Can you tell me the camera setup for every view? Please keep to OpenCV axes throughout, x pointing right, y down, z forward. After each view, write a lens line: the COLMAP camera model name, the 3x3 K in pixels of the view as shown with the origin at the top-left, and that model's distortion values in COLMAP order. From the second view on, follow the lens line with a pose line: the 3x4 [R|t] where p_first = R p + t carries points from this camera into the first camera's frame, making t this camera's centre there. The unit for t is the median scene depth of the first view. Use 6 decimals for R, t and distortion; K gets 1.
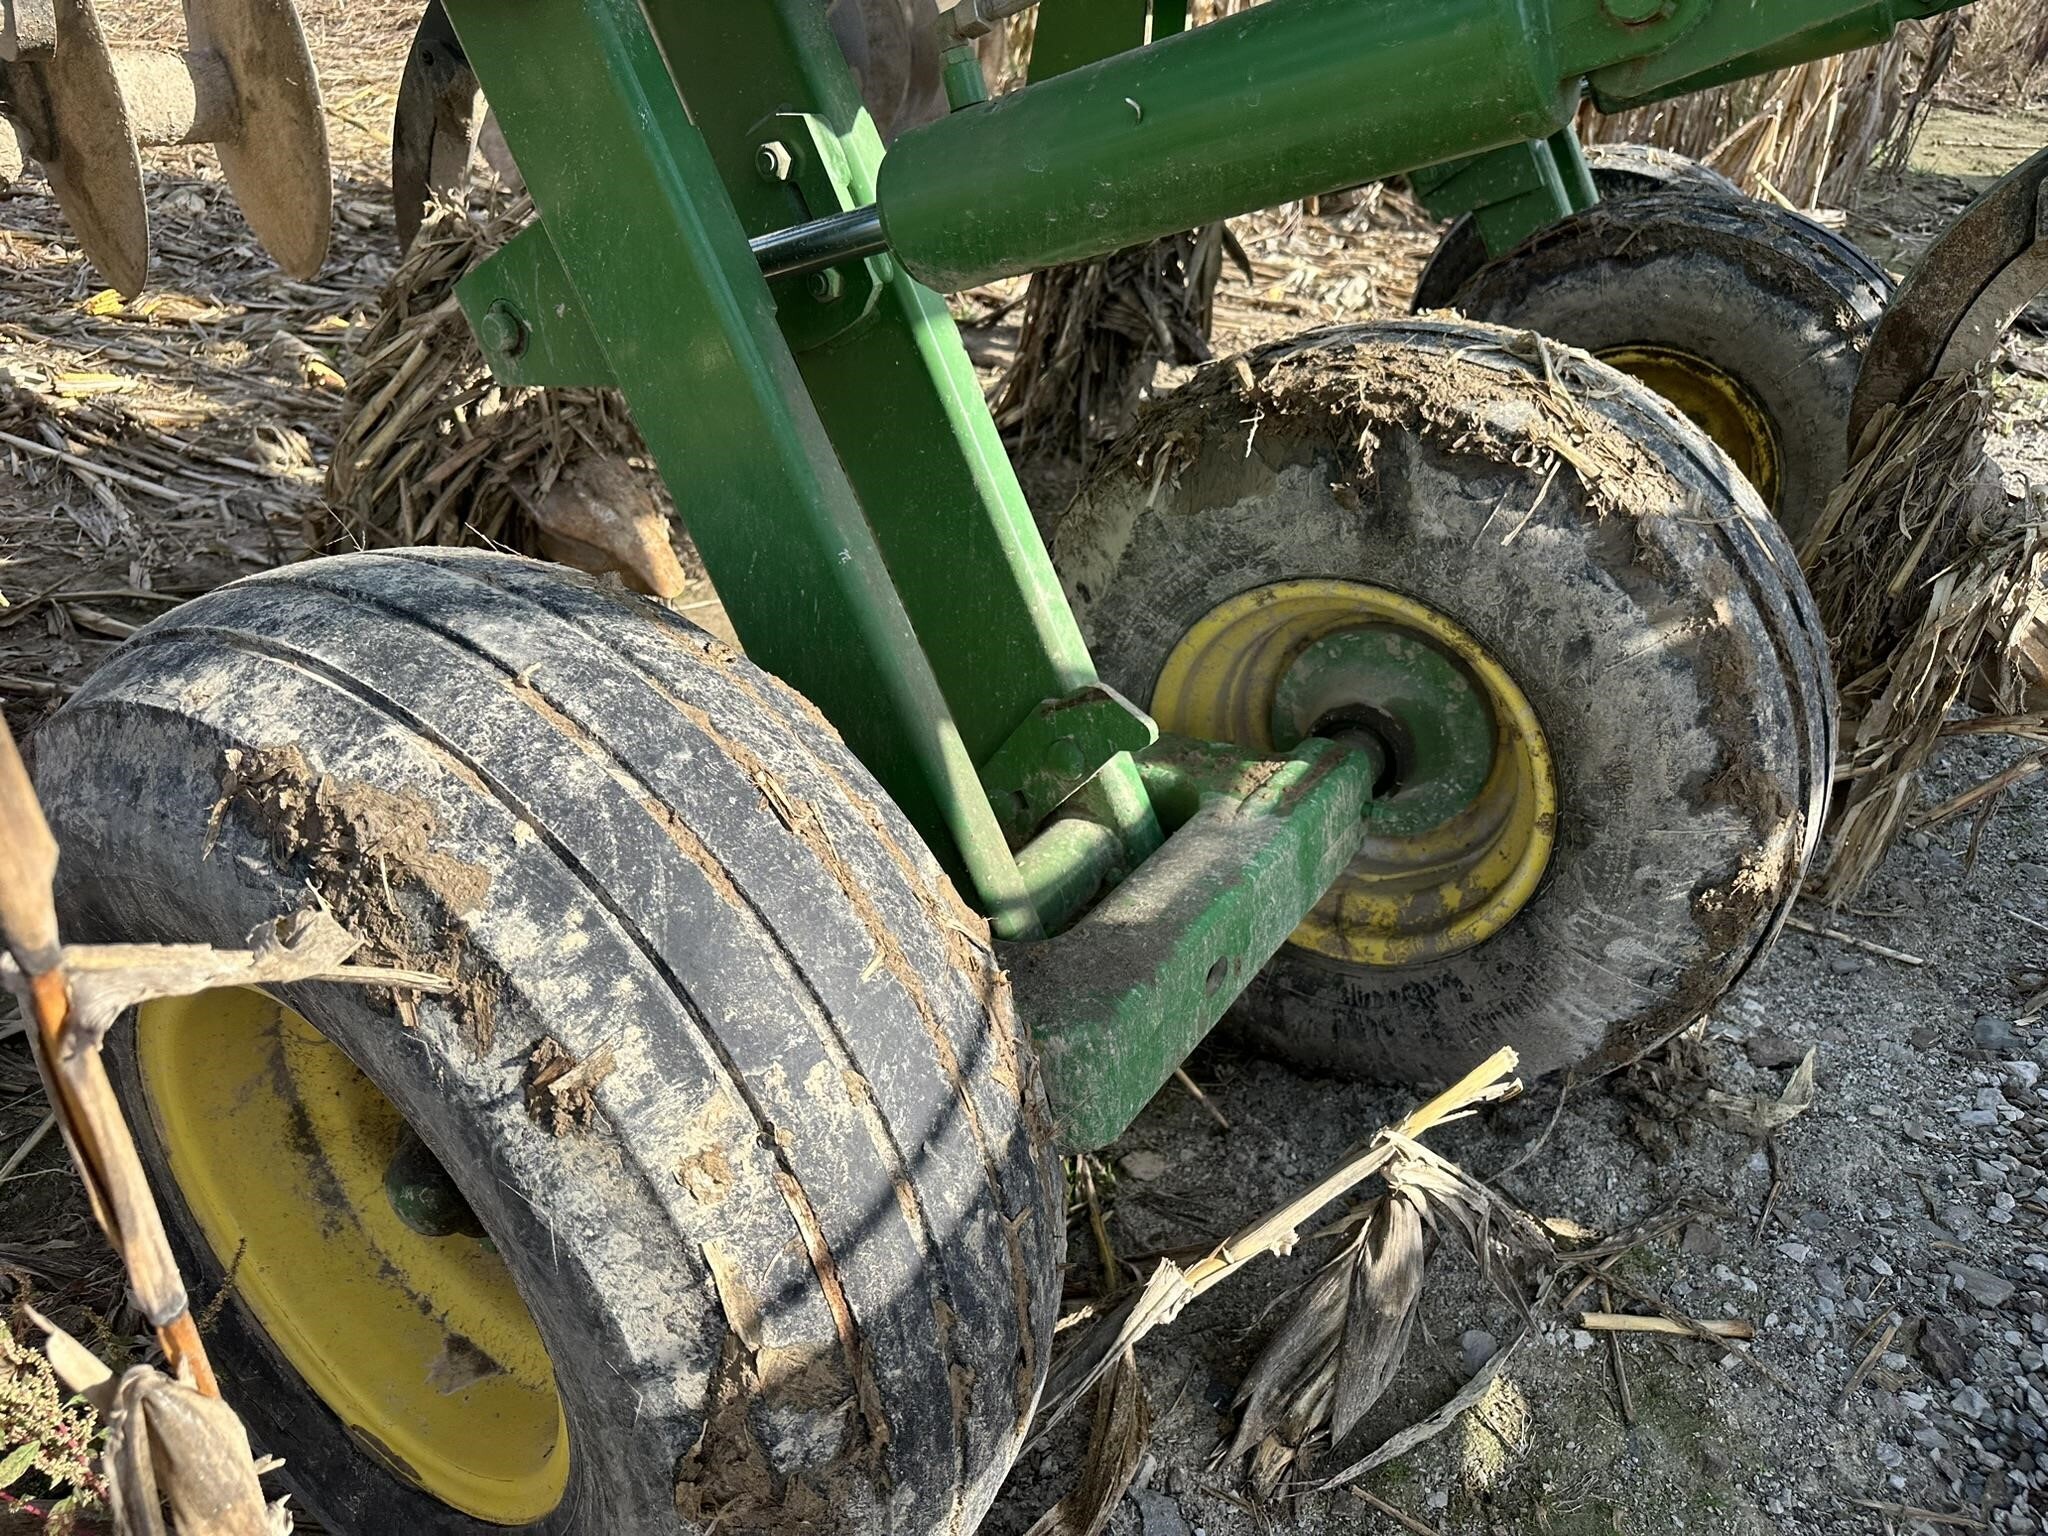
lens RADIAL K [[1535.9, 0, 1026.8], [0, 1535.9, 736.7], [0, 0, 1]] dist [0.104340, -0.138399]
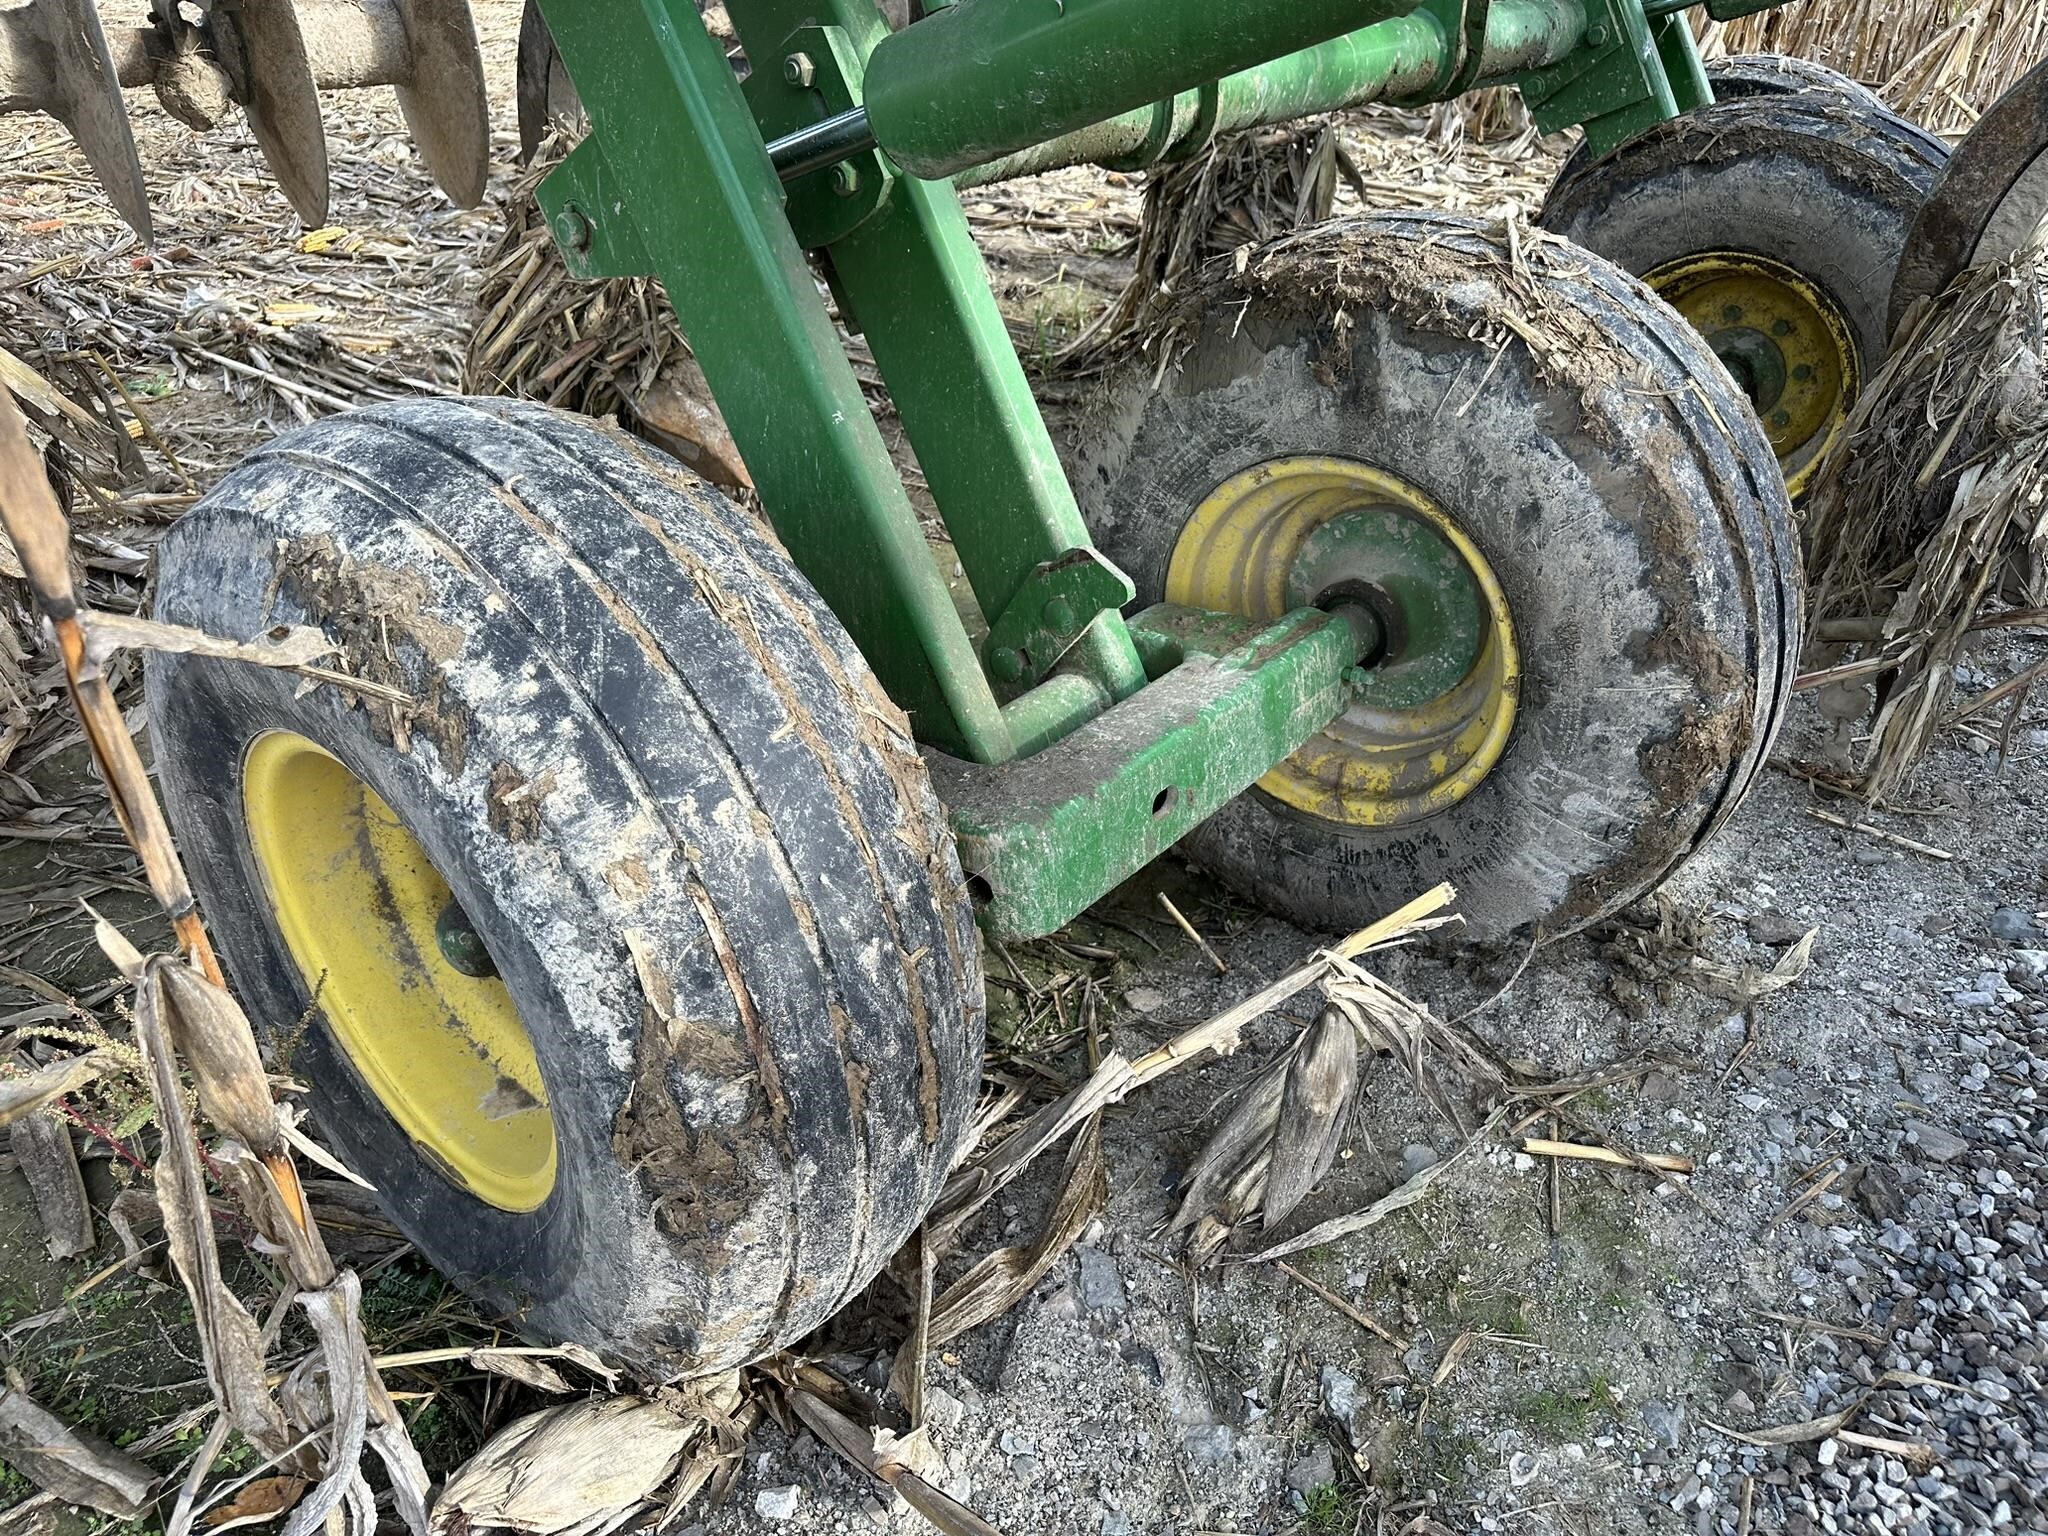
lens RADIAL K [[1535.9, 0, 1026.8], [0, 1535.9, 736.7], [0, 0, 1]] dist [0.104340, -0.138399]
pose [[0.992355, 0.025940, -0.120659, 0.146504], [-0.022170, 0.999226, 0.032483, 0.069502], [0.121408, -0.029560, 0.992162, -0.106386]]
